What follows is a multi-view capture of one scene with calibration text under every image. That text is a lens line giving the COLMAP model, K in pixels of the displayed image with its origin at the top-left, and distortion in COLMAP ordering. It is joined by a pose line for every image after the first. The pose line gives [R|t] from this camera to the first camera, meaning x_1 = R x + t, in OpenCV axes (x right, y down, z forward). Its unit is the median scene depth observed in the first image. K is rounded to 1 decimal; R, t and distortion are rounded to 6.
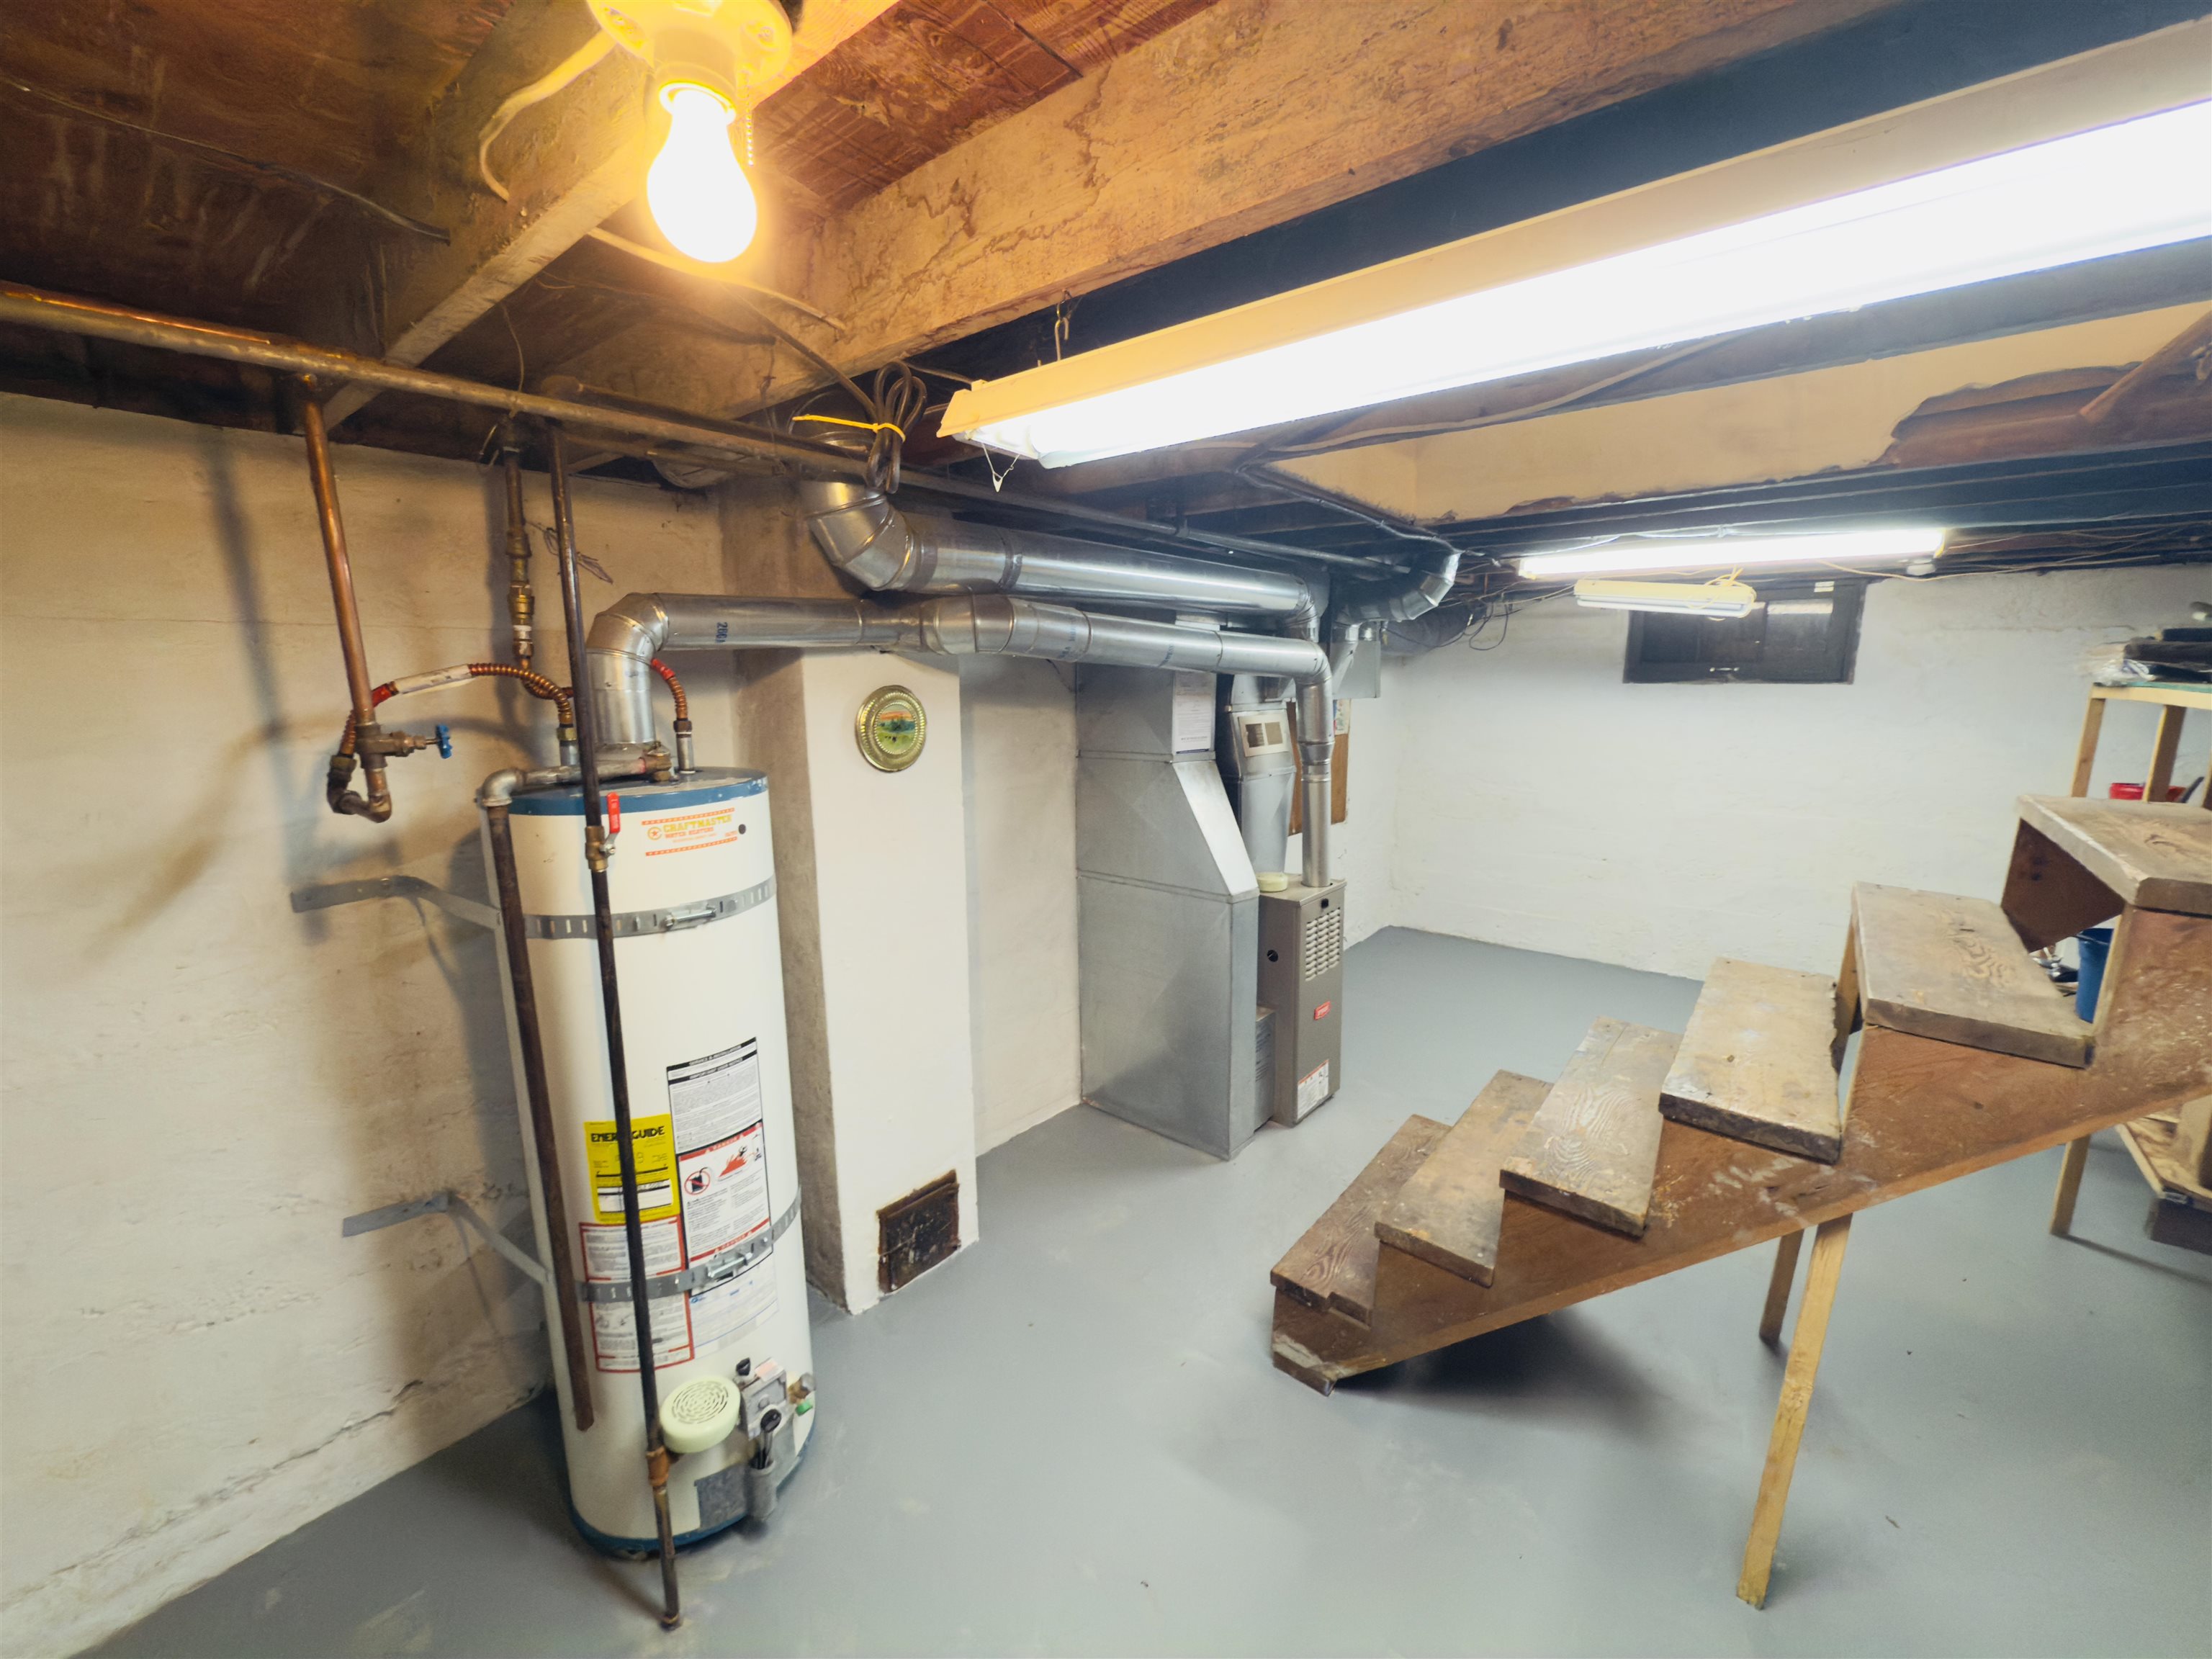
lens RADIAL K [[880.9, 0, 1111.1], [0, 880.9, 828.6], [0, 0, 1]] dist [0.000046, -0.000214]
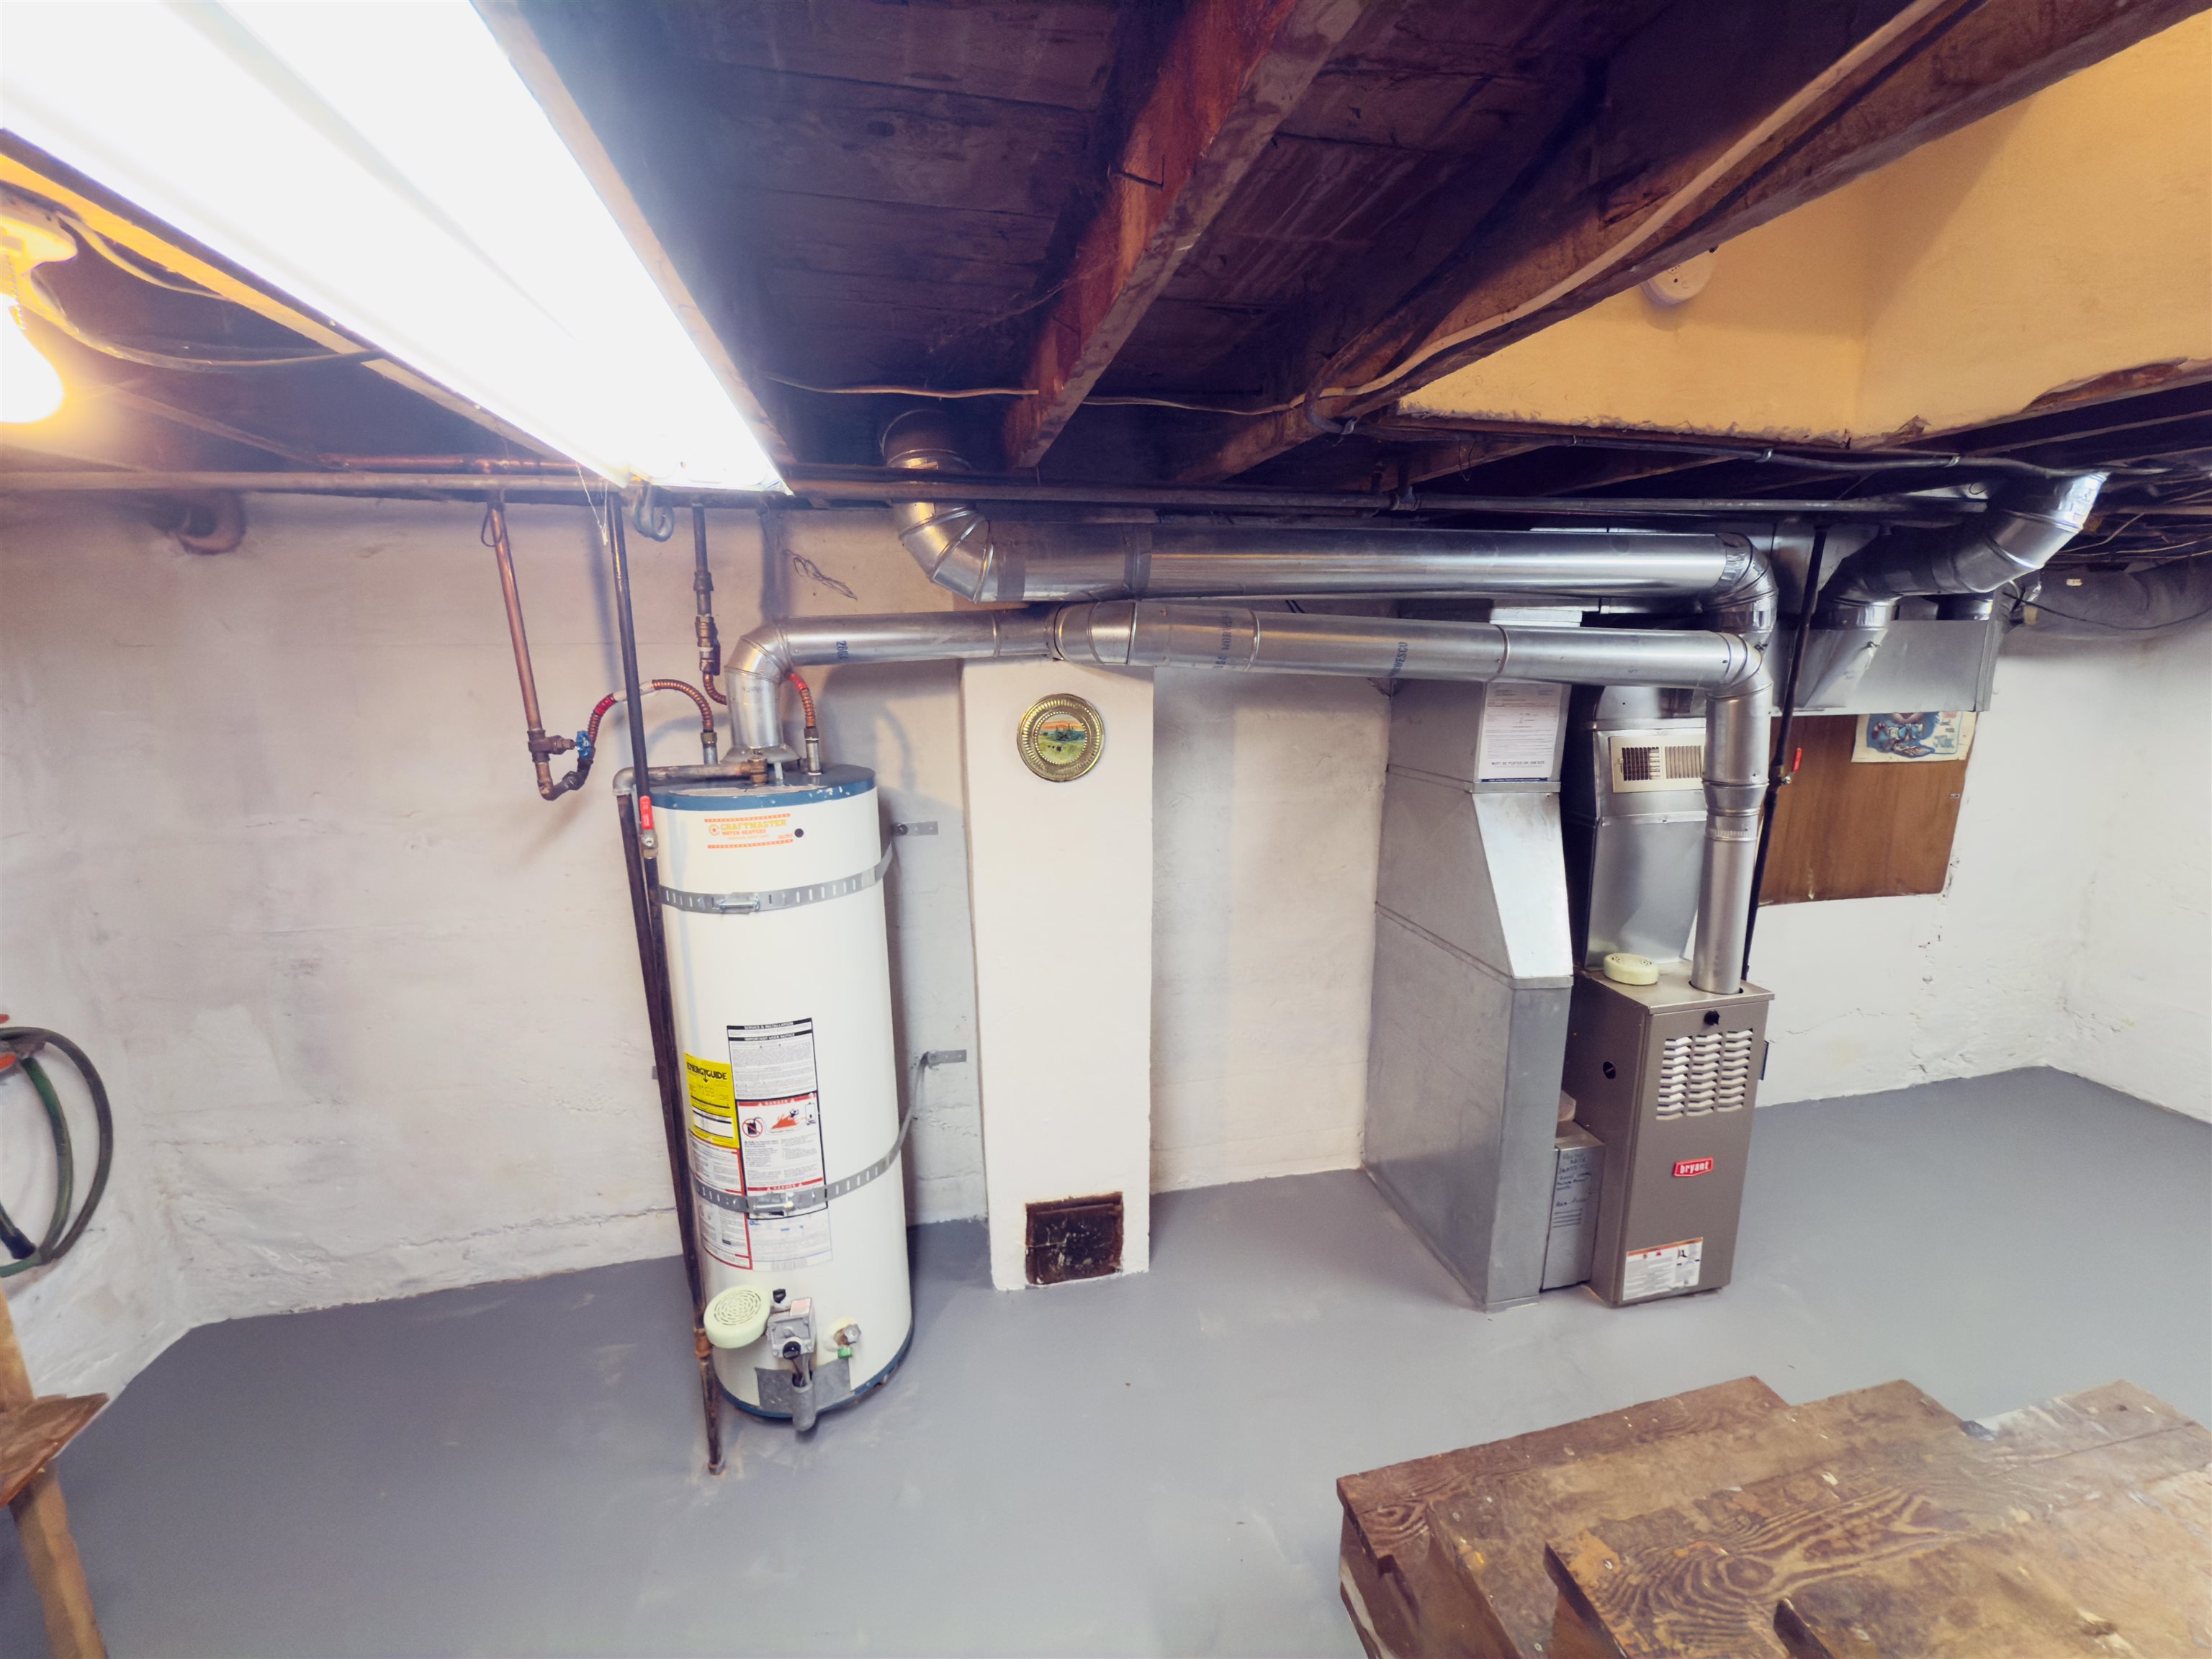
lens RADIAL K [[880.9, 0, 1106.5], [0, 880.9, 829.1], [0, 0, 1]] dist [0.000046, -0.000214]
pose [[0.787729, 0.130372, -0.602068, 0.340747], [-0.107140, 0.991448, 0.074510, -0.079086], [0.606633, 0.005812, 0.794961, 0.218367]]
